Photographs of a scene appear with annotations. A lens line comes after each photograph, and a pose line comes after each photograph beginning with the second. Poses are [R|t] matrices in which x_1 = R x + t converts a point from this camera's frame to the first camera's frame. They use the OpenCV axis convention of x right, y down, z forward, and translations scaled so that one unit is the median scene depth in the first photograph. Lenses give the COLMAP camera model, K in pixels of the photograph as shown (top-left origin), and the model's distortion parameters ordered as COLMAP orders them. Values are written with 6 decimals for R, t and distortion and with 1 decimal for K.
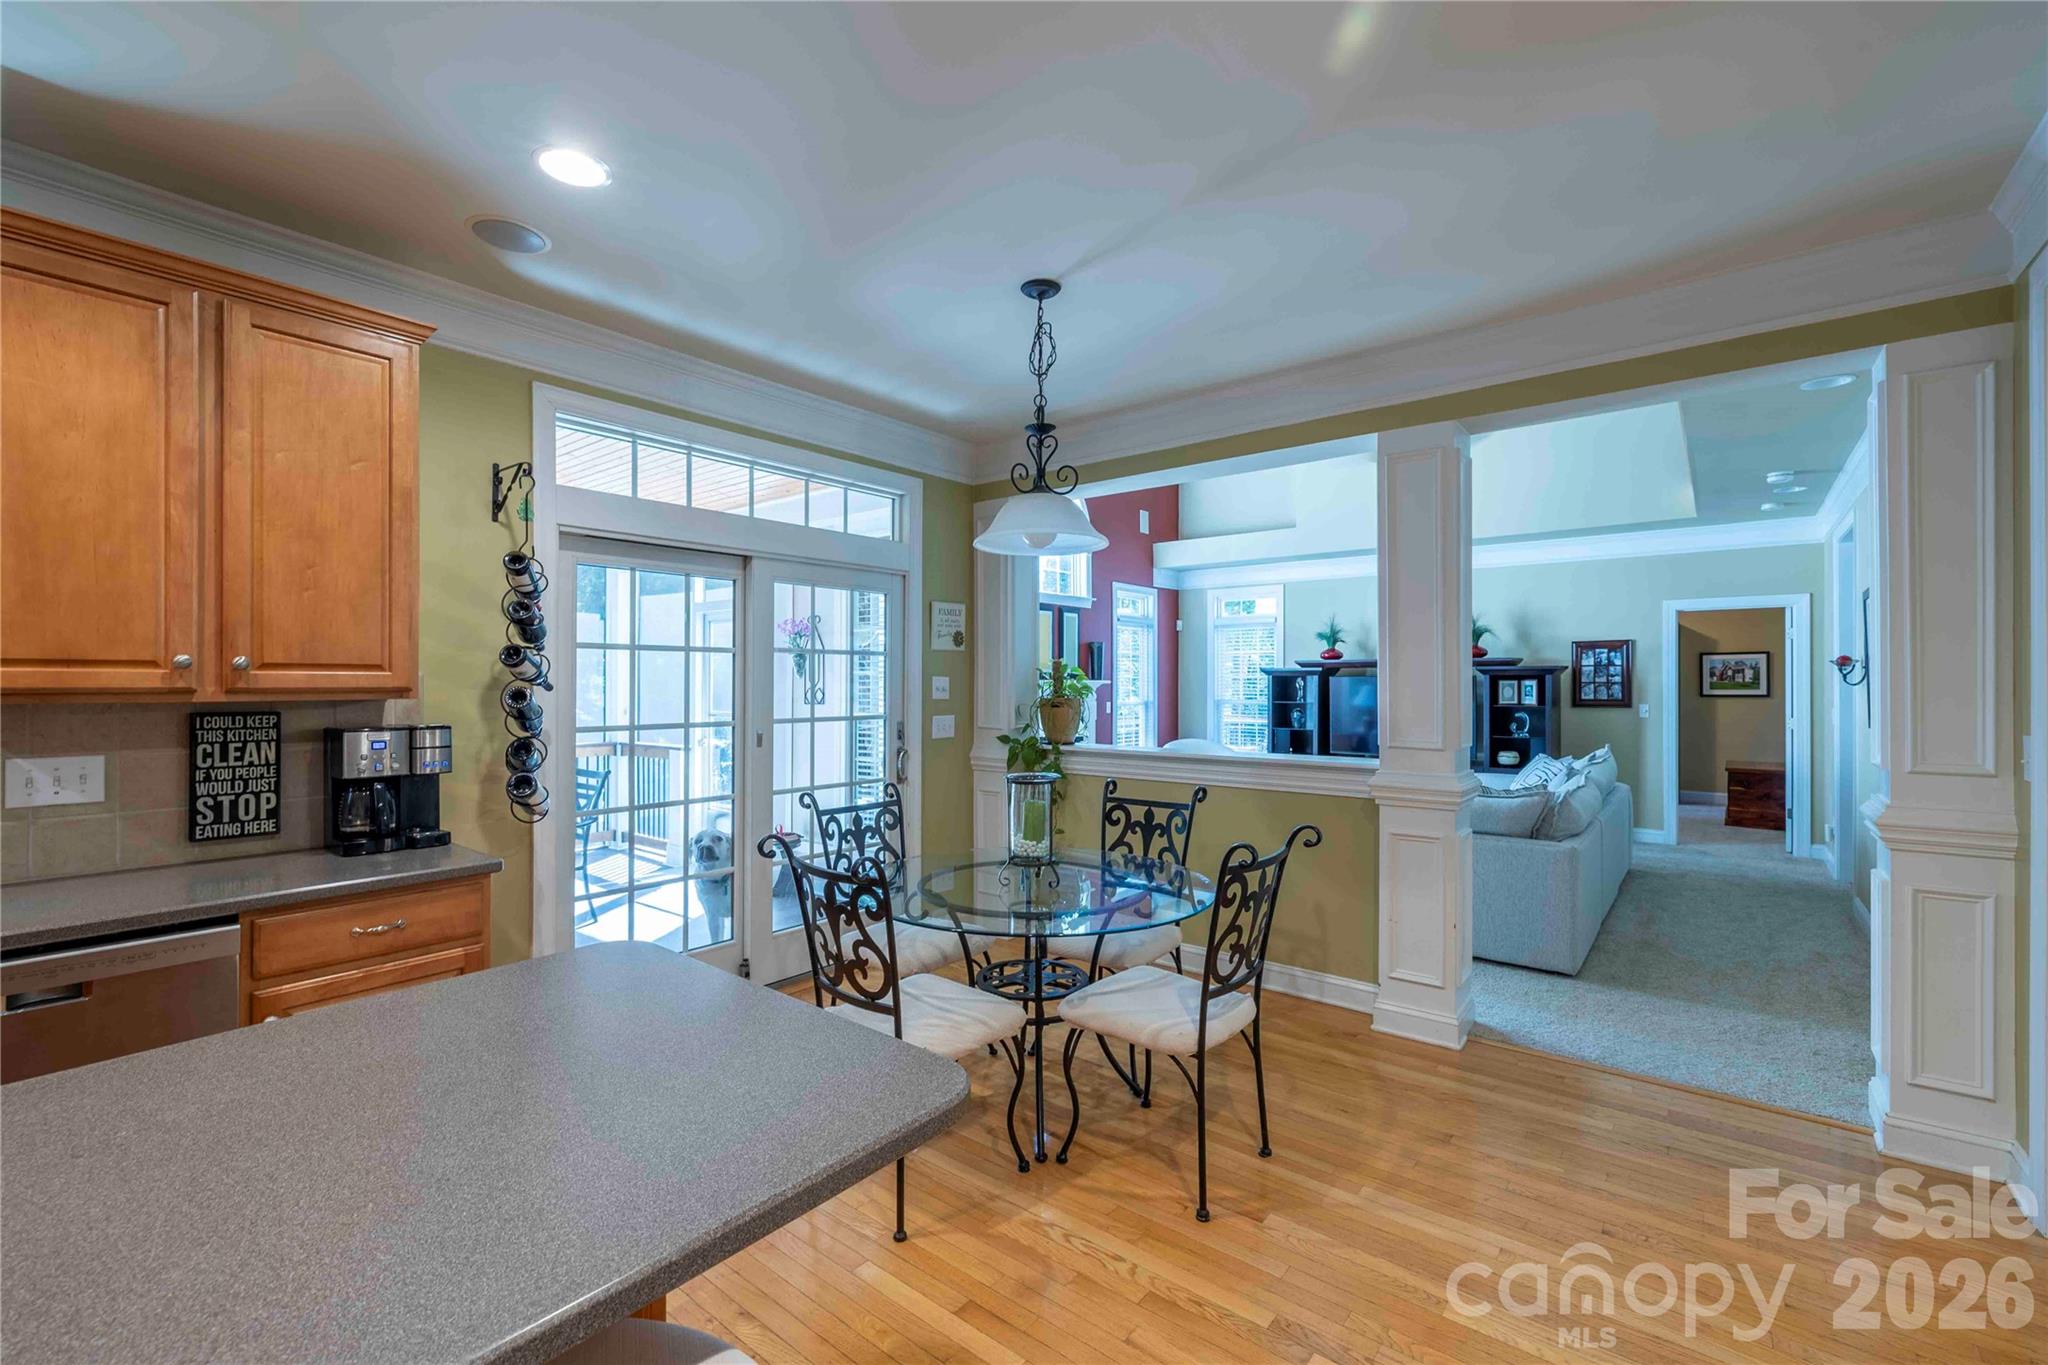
lens RADIAL K [[868.1, 0, 1017.8], [0, 868.1, 681.2], [0, 0, 1]] dist [0.007626, 0.000290]
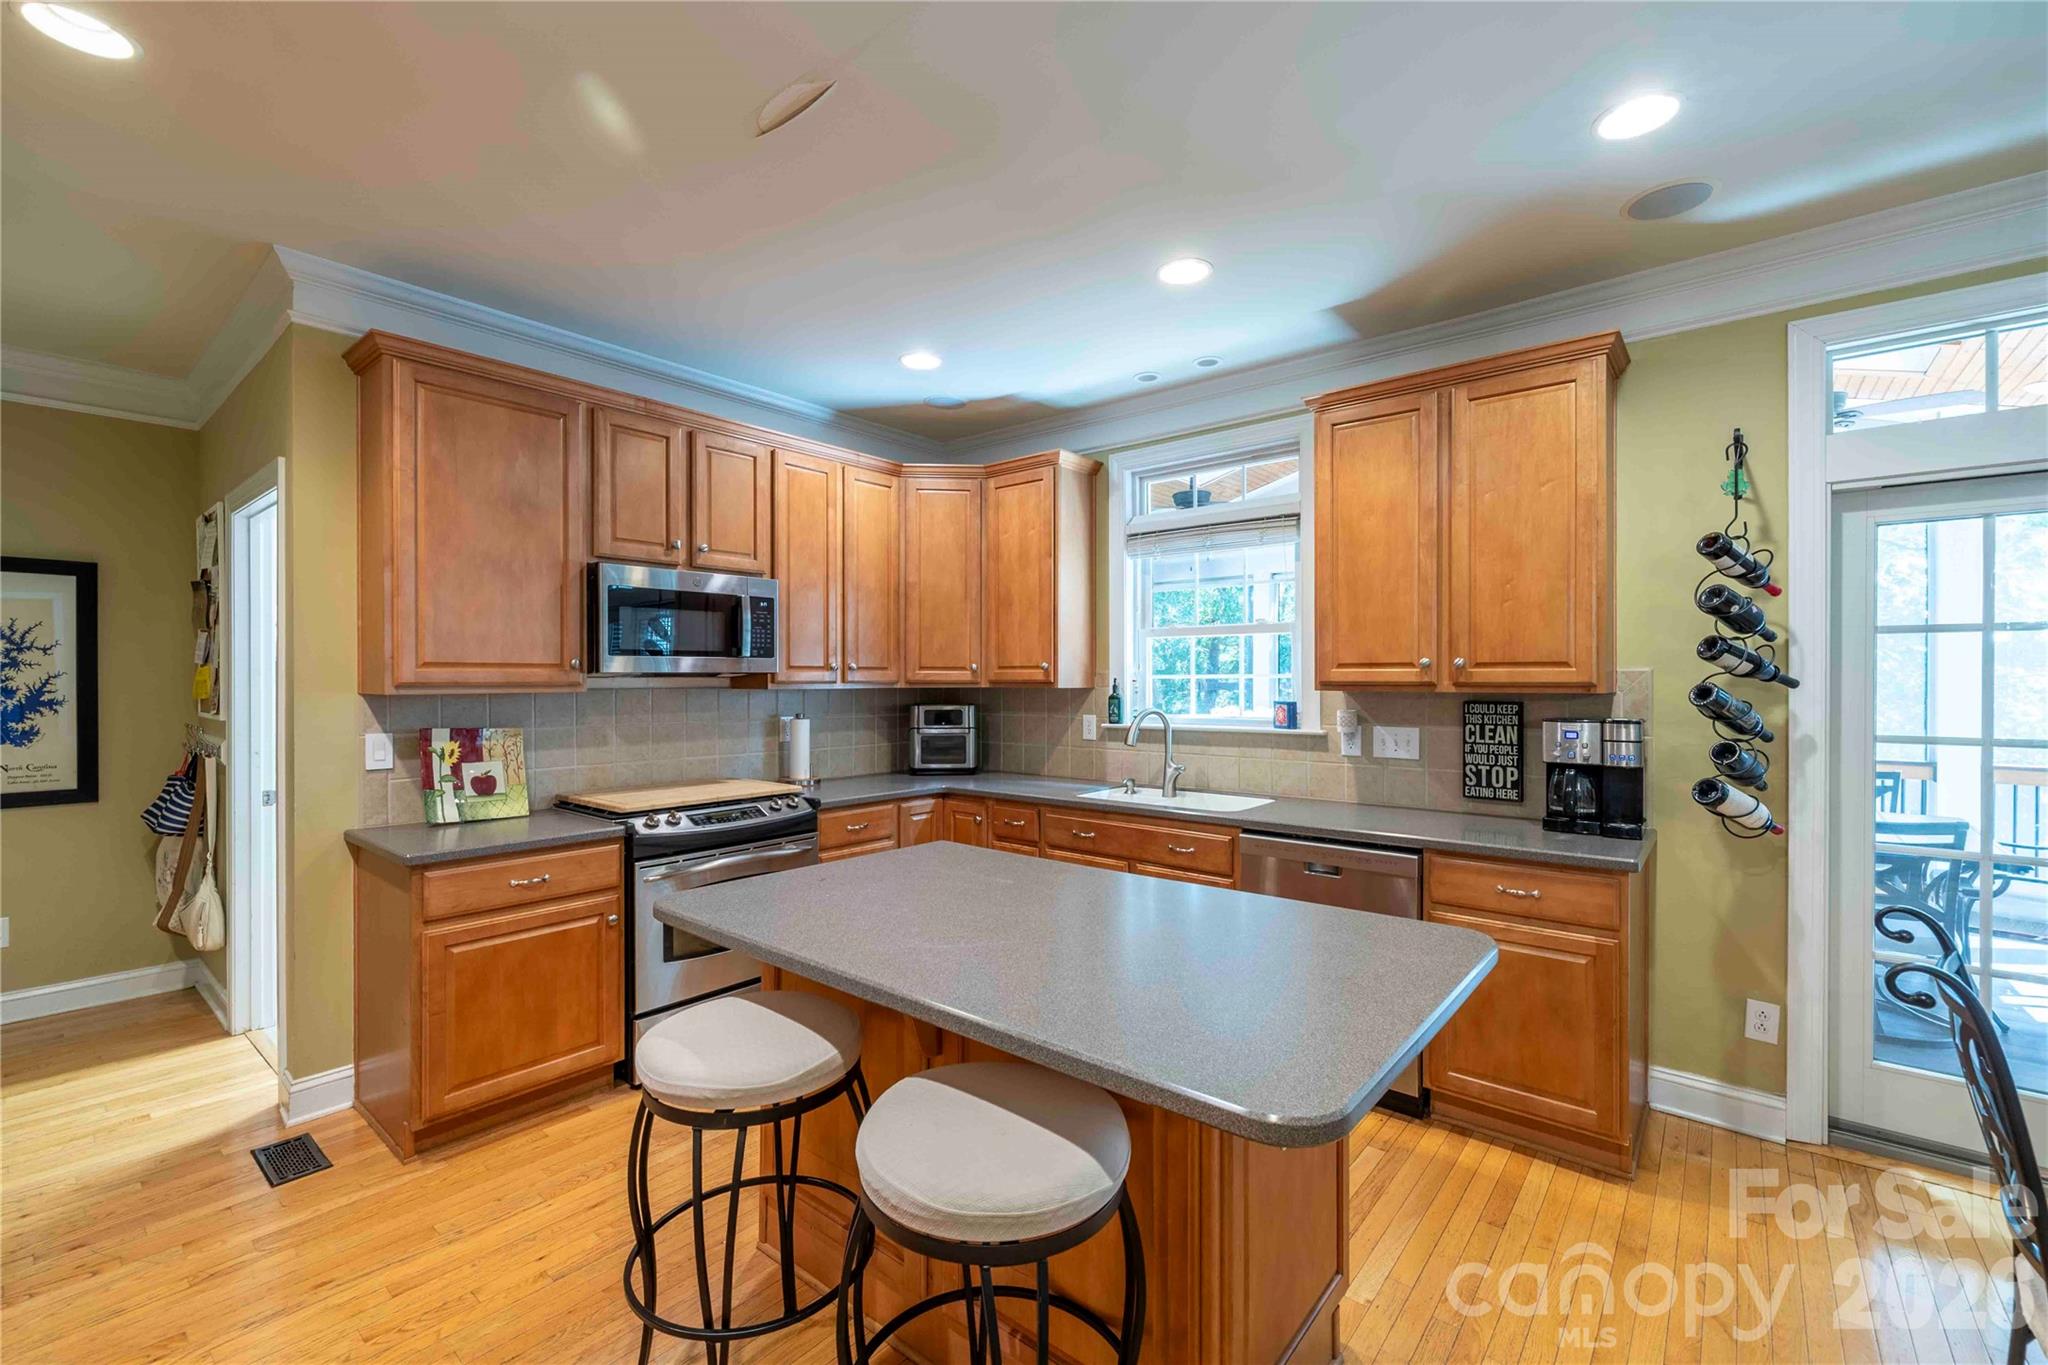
lens RADIAL K [[868.1, 0, 1017.8], [0, 868.1, 681.2], [0, 0, 1]] dist [0.007626, 0.000290]
pose [[-0.005649, 0.002593, -0.999981, 0.381543], [0.002412, 0.999994, 0.002580, 0.001438], [0.999981, -0.002397, -0.005655, 0.321181]]
